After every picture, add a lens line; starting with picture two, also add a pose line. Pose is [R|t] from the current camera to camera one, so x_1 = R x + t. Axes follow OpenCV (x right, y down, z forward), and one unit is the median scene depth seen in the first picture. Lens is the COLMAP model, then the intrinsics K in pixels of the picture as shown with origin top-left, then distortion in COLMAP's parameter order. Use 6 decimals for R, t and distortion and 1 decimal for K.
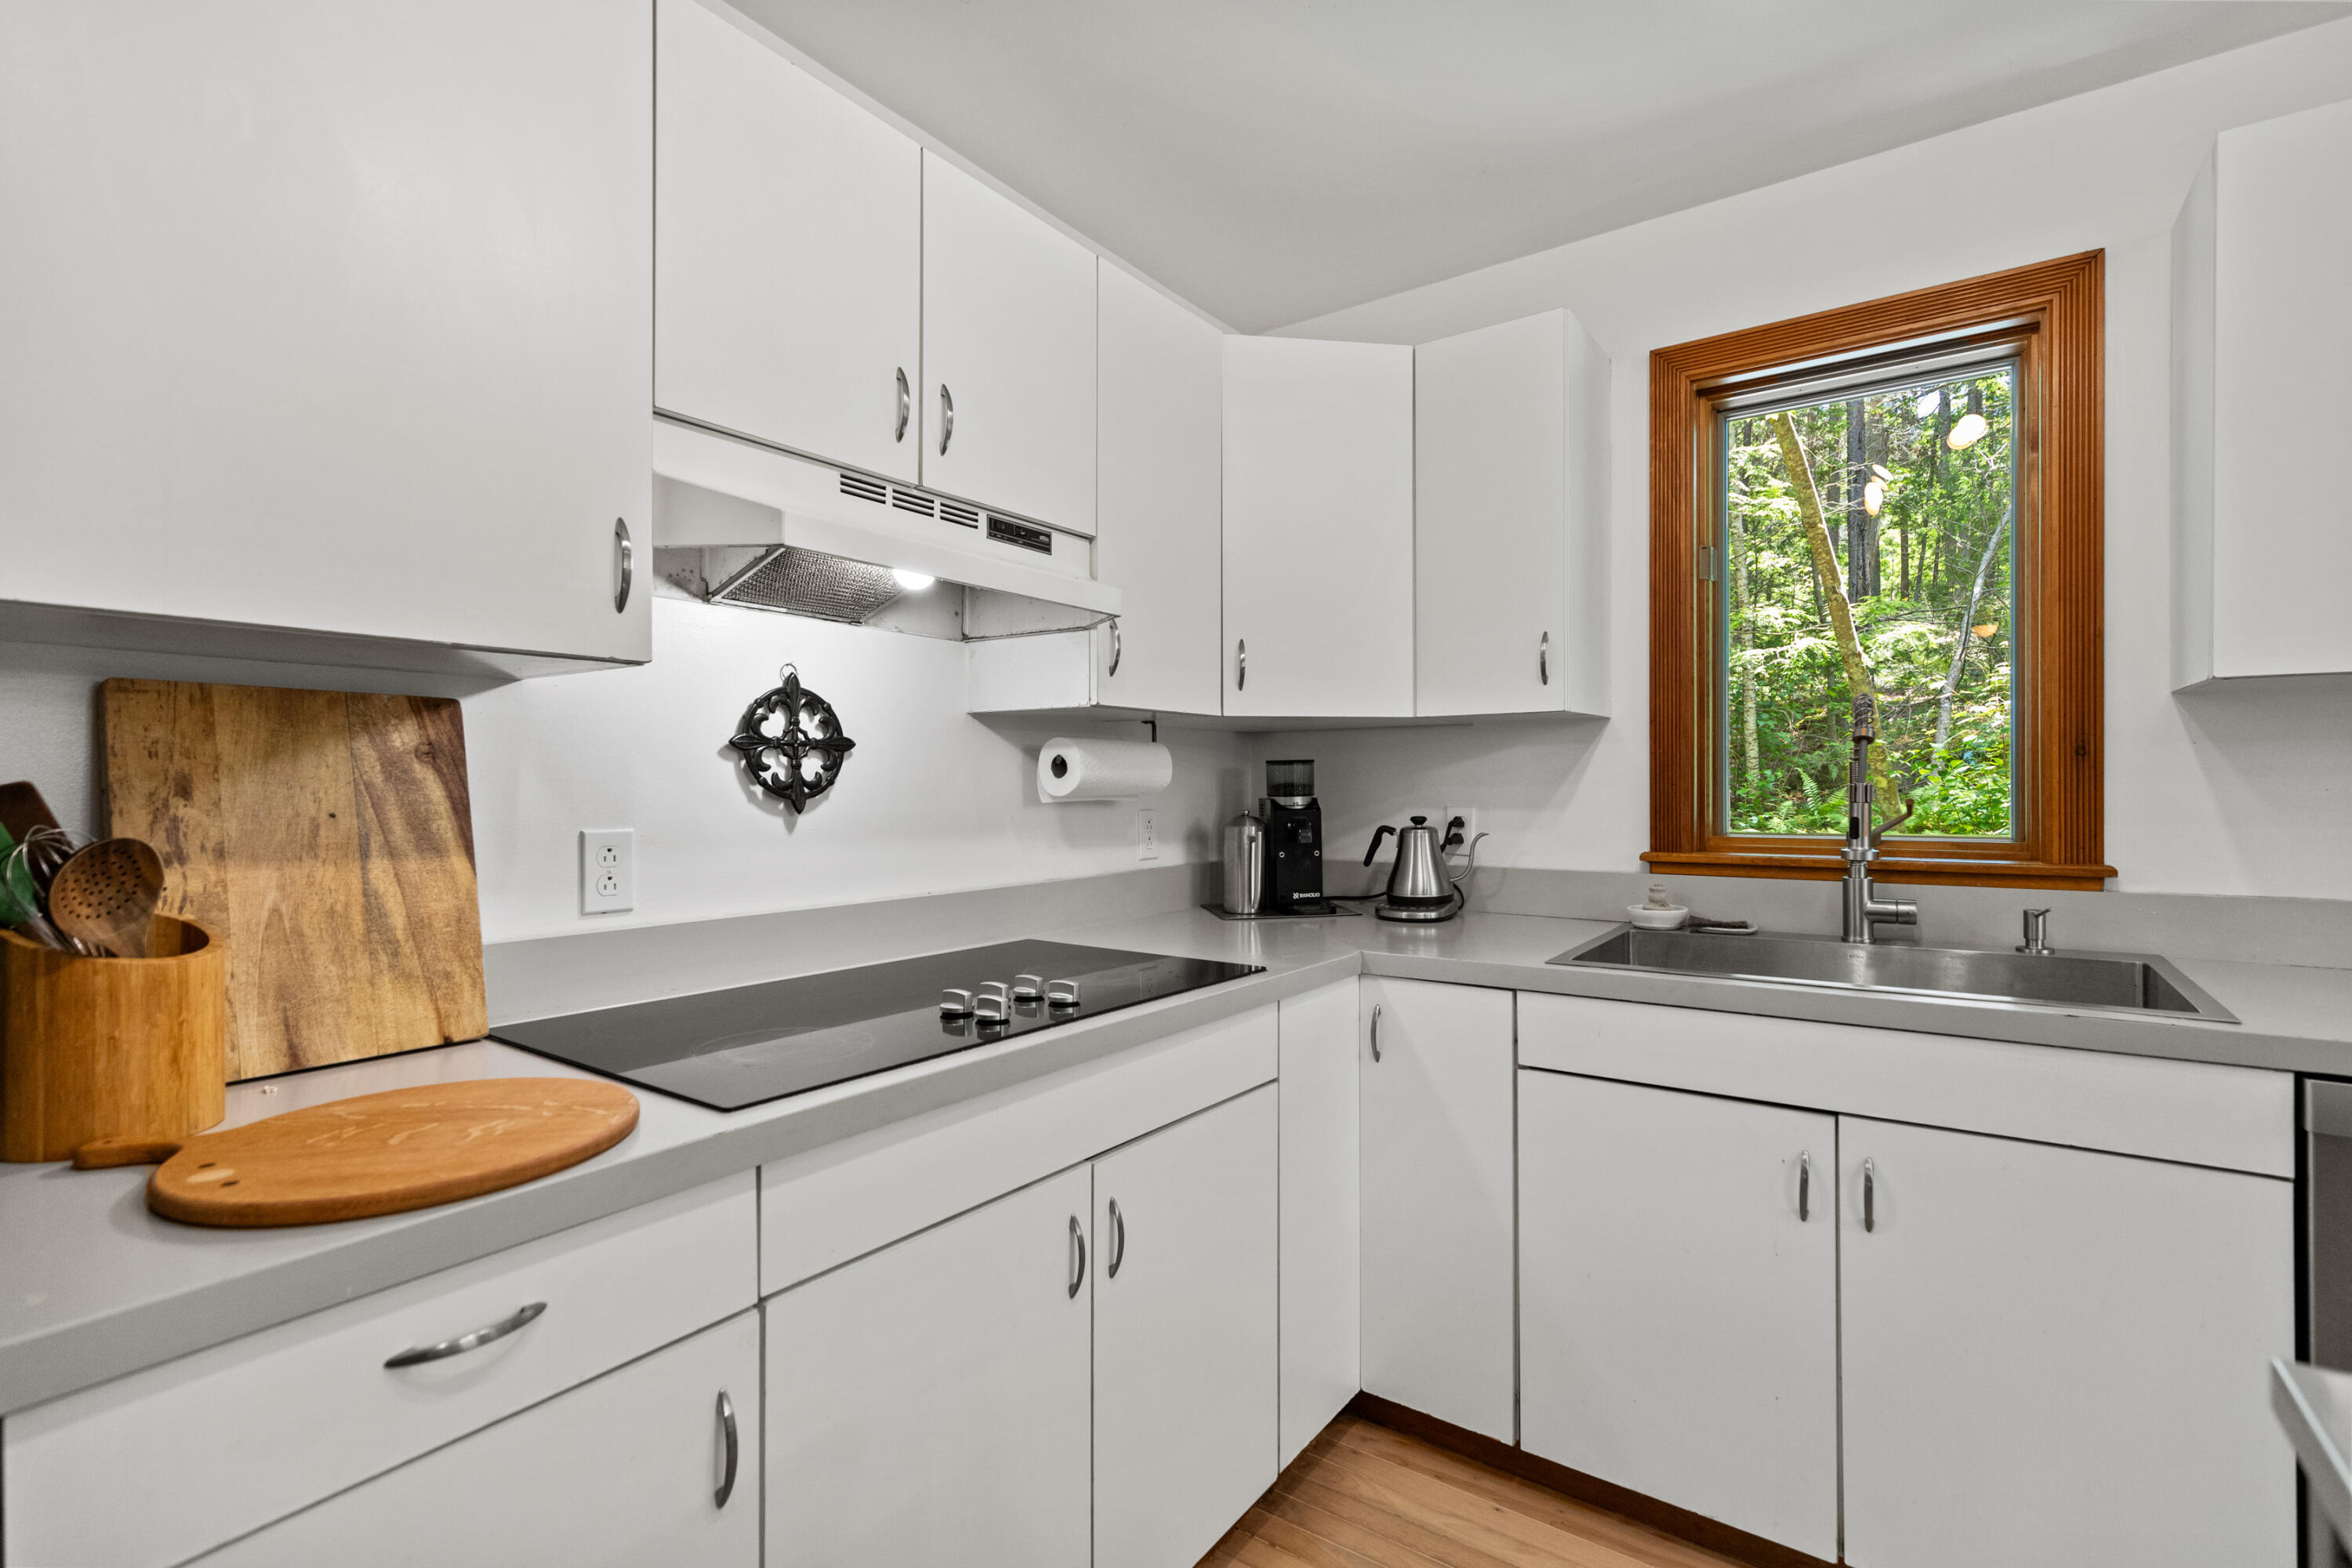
lens RADIAL K [[1064.5, 0, 1196.9], [0, 1064.5, 780.6], [0, 0, 1]] dist [-0.001049, -0.000436]
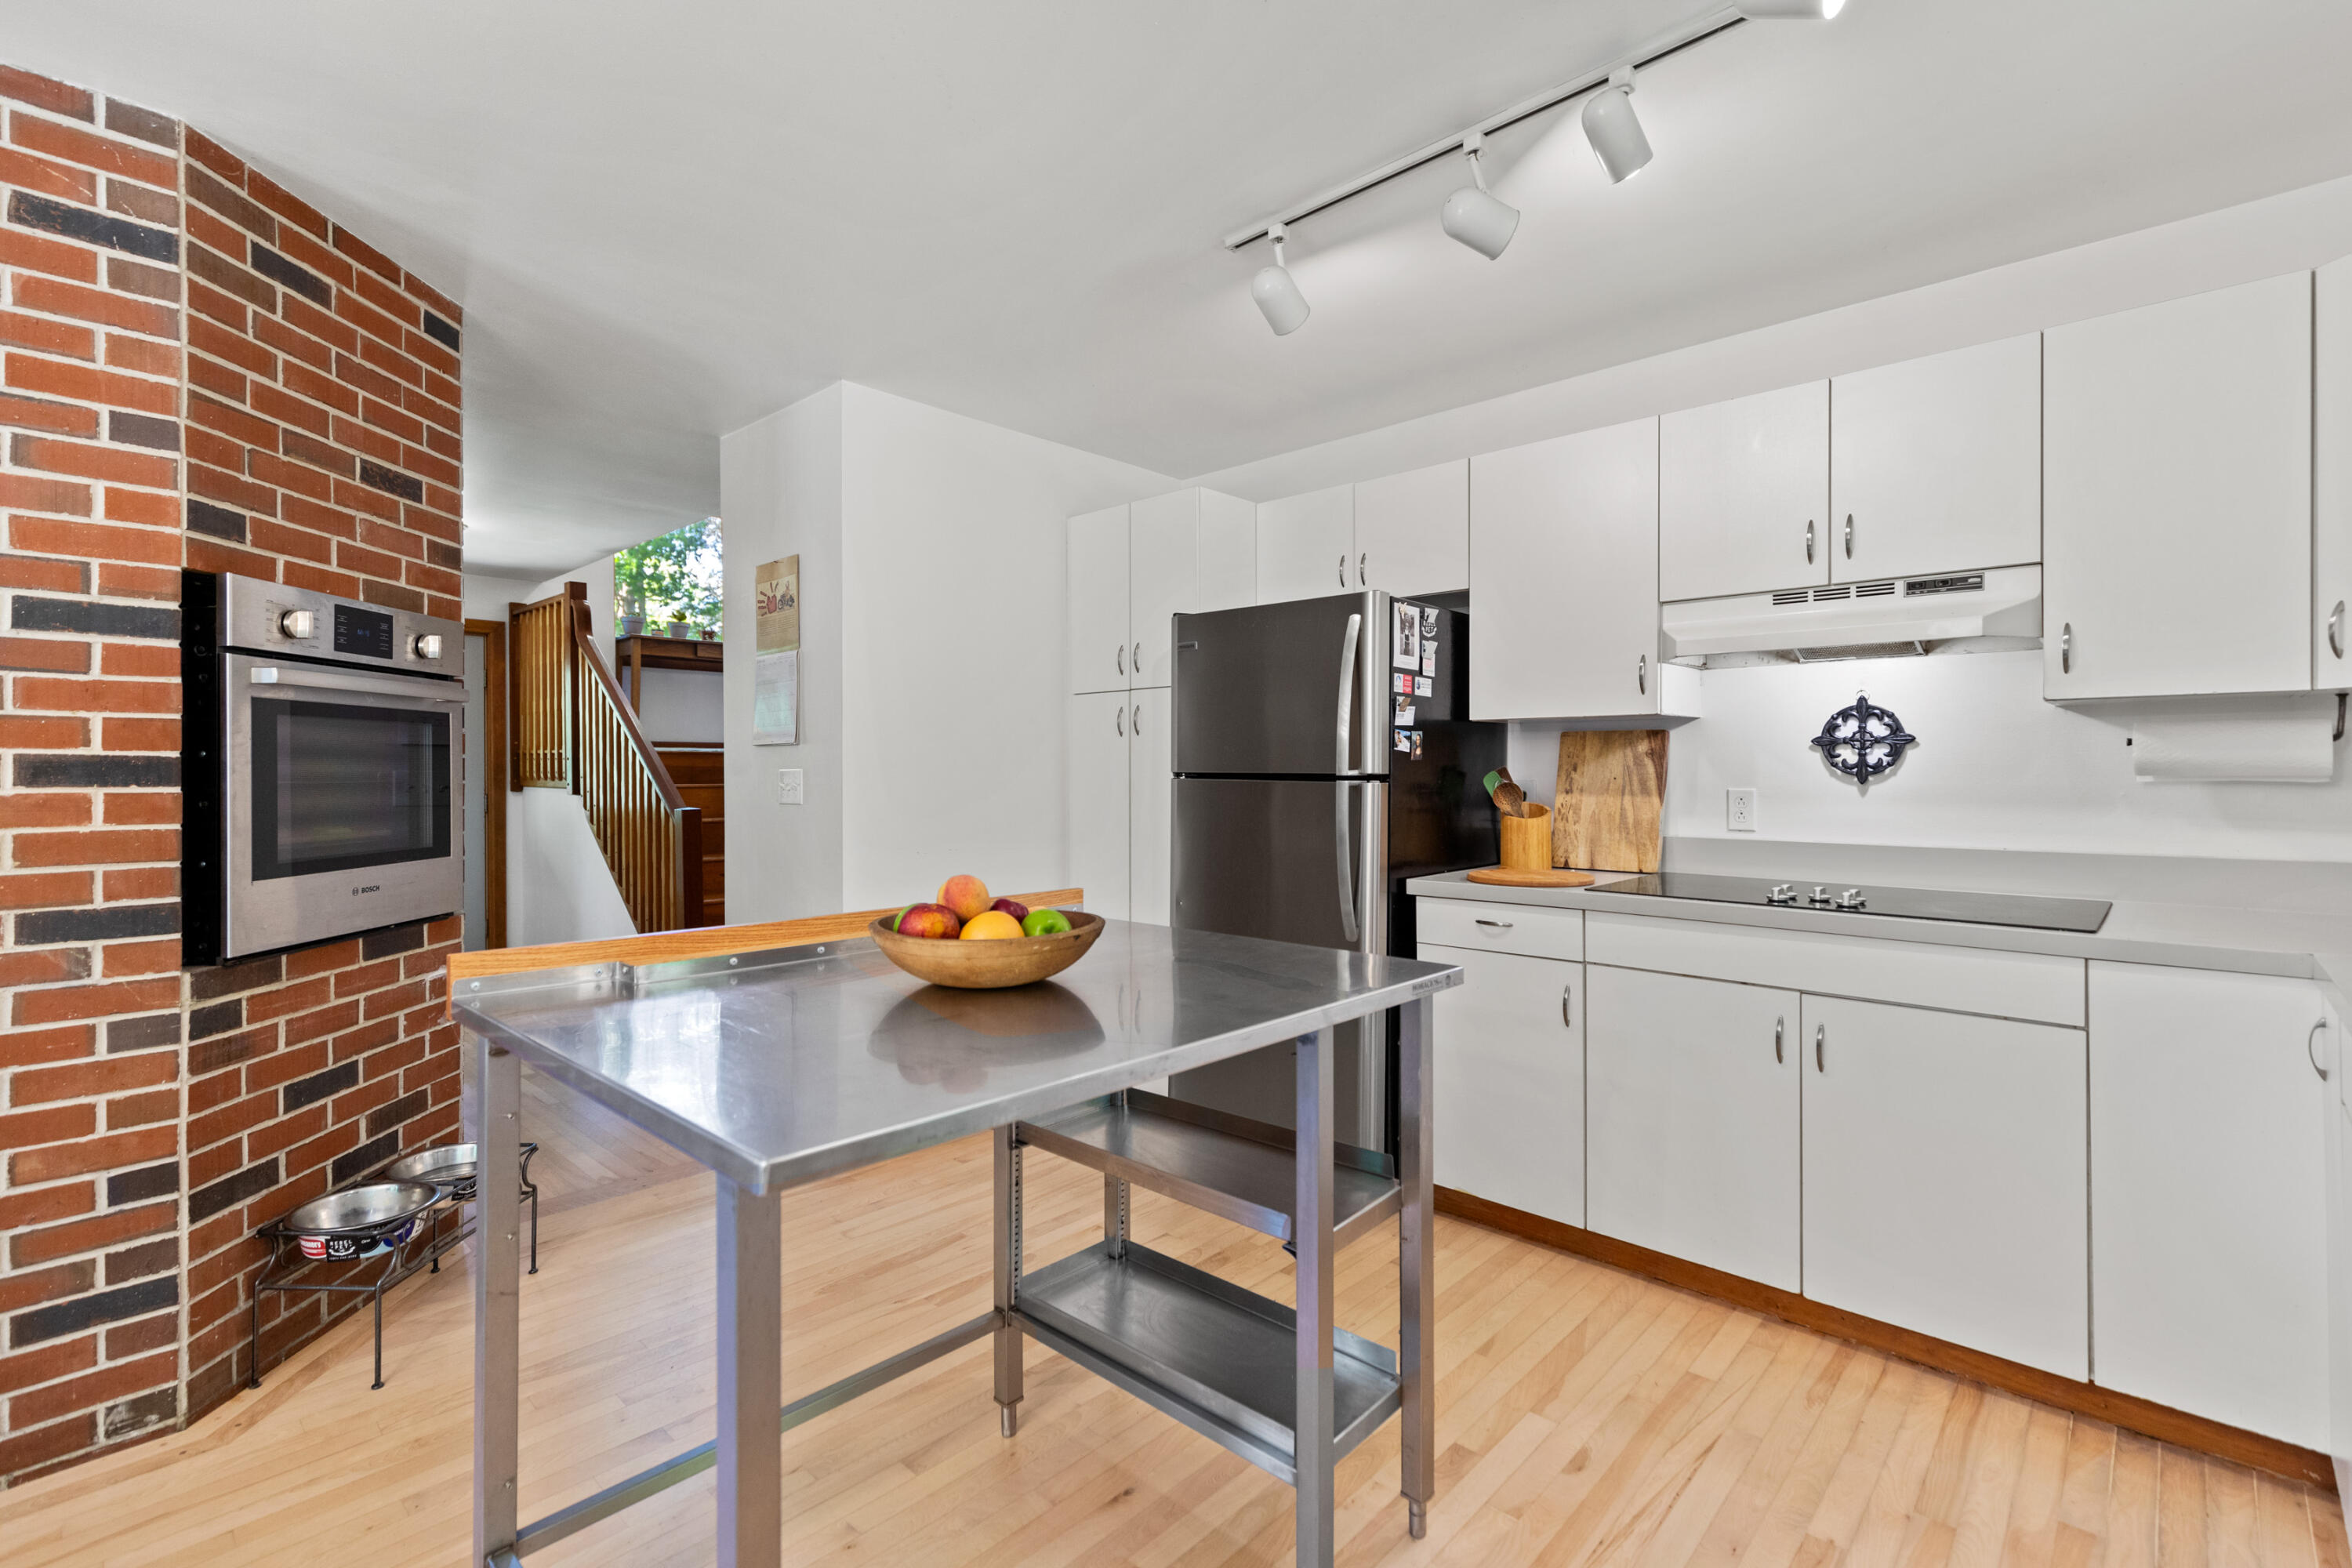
lens RADIAL K [[1056.8, 0, 1188.0], [0, 1056.8, 767.7], [0, 0, 1]] dist [0.003445, 0.000126]
pose [[-0.142436, 0.002444, -0.989801, 1.359914], [0.008135, 0.999966, 0.001298, -0.003962], [0.989771, -0.007867, -0.142451, 0.228651]]
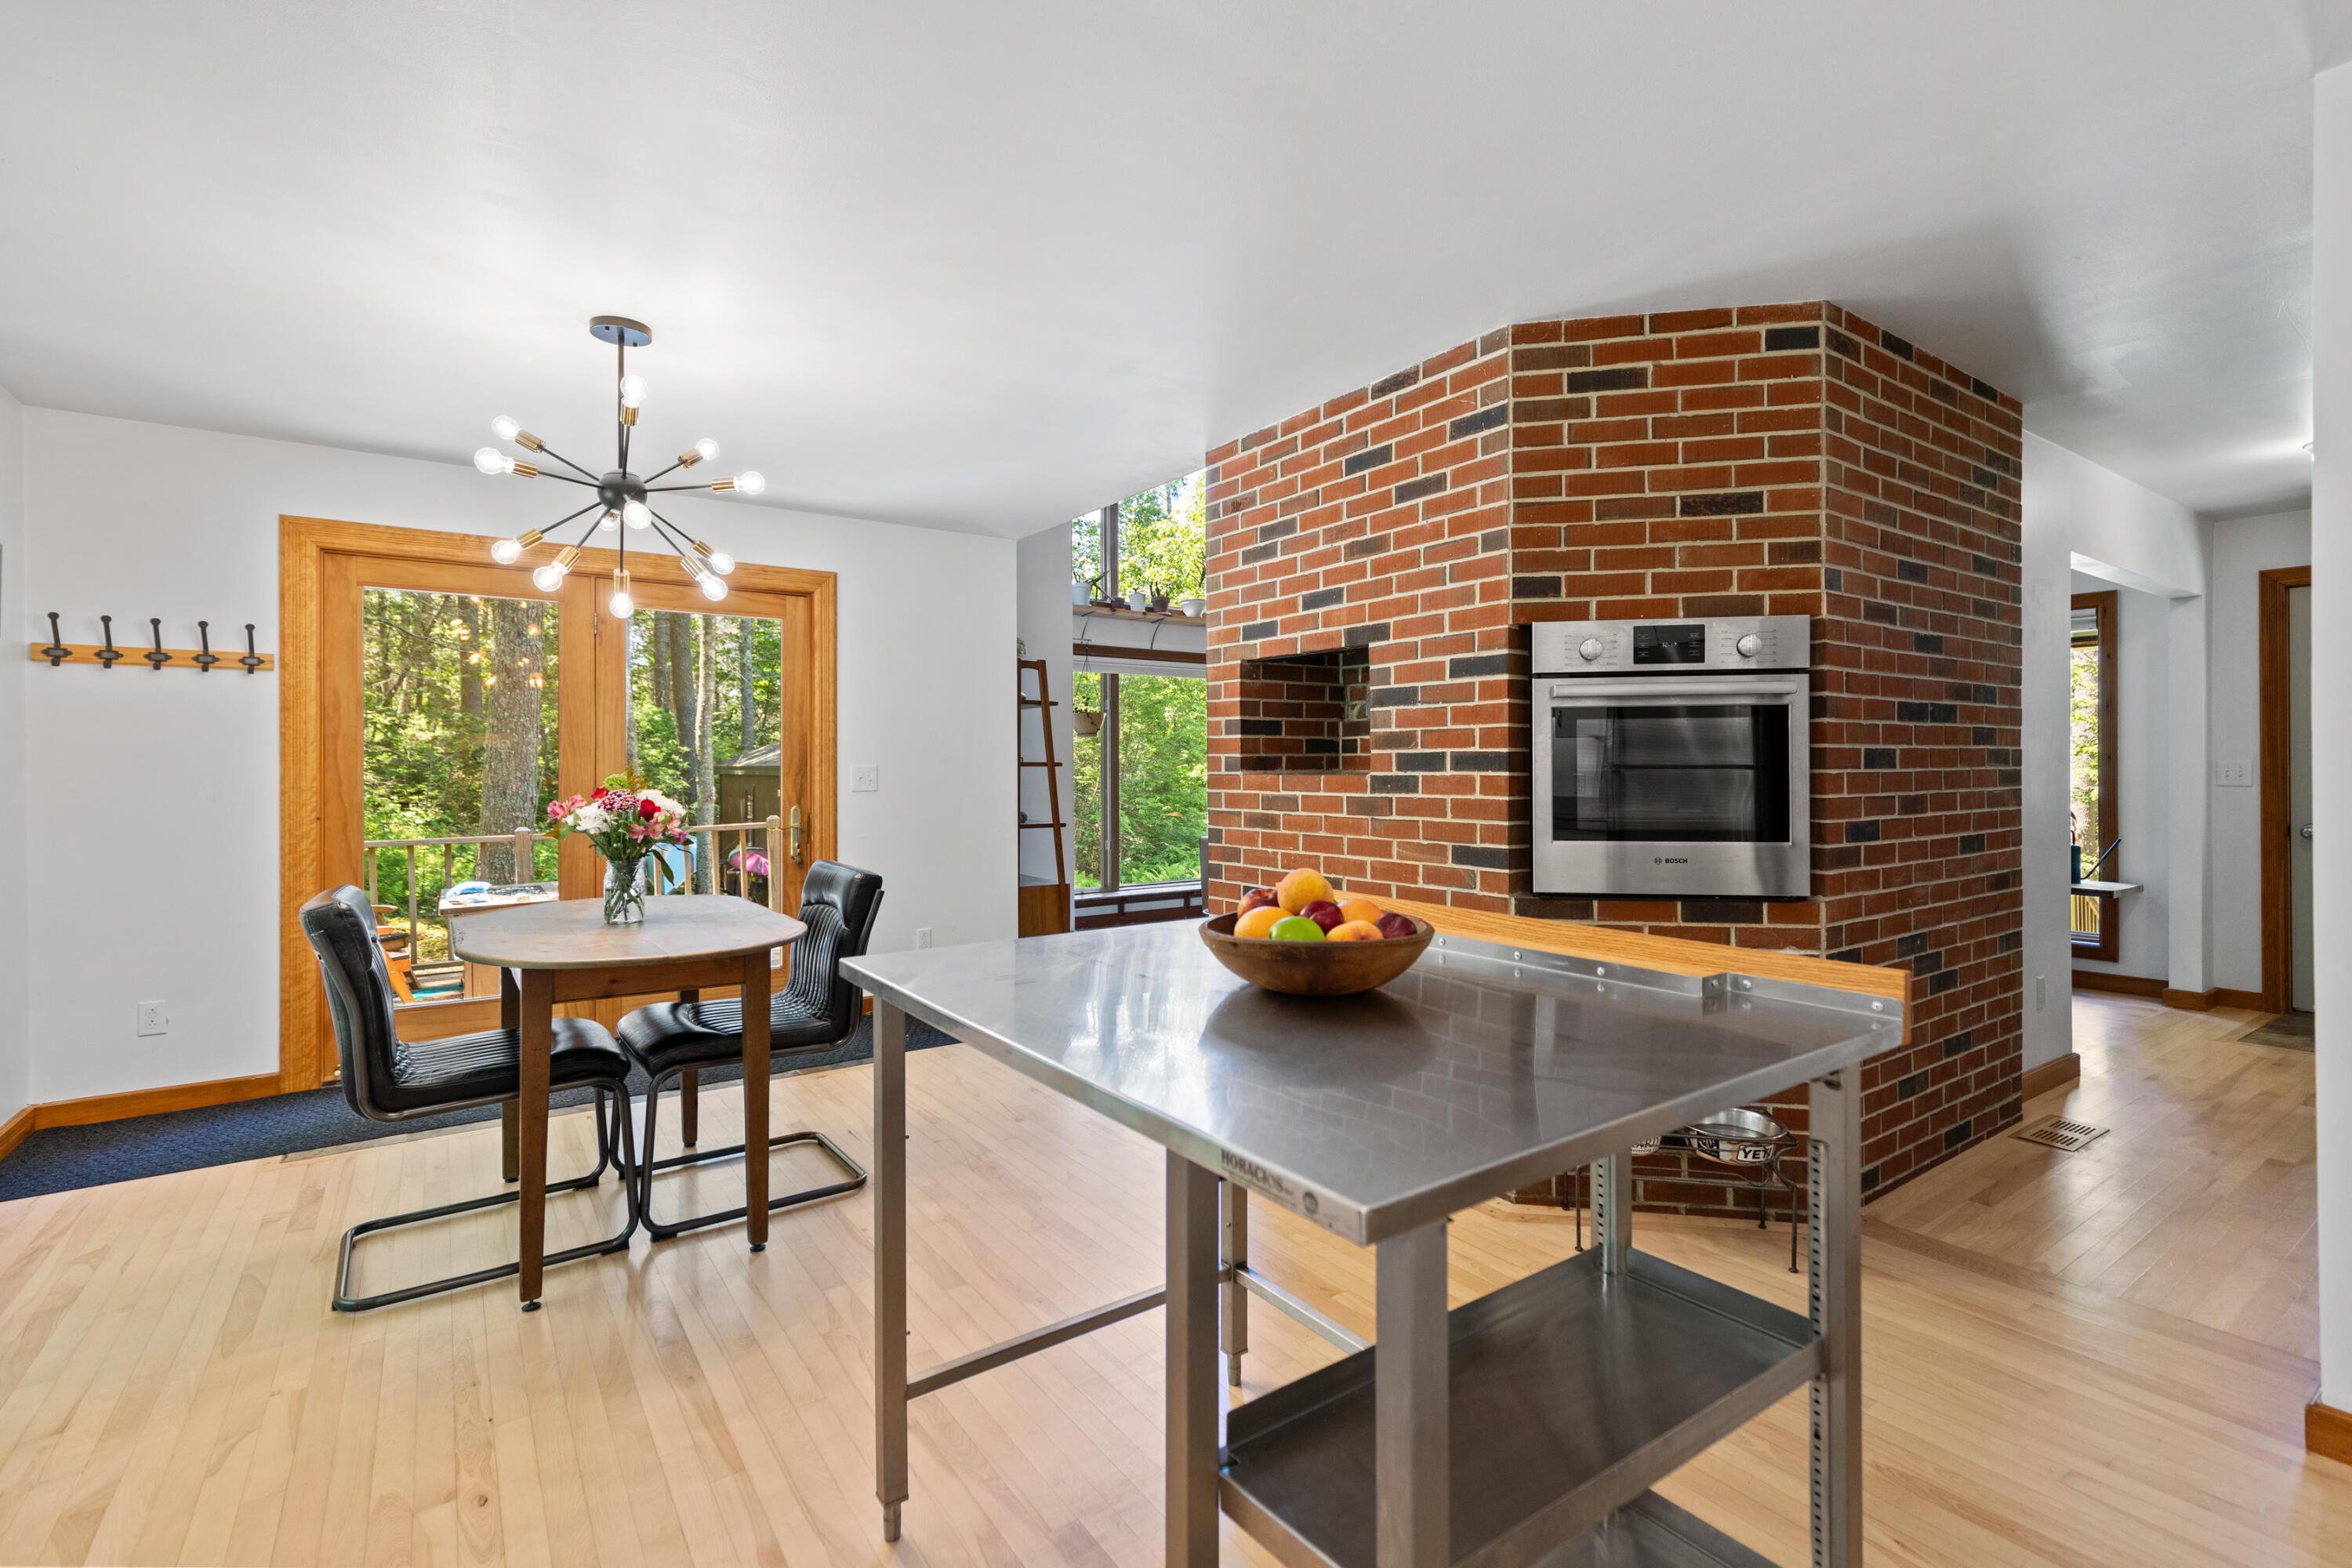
lens RADIAL K [[1056.8, 0, 1188.0], [0, 1056.8, 767.7], [0, 0, 1]] dist [0.003445, 0.000126]
pose [[-0.940232, 0.007522, 0.340451, 0.248529], [0.006604, 0.999971, -0.003856, 0.006373], [-0.340470, -0.001377, -0.940255, 0.791015]]
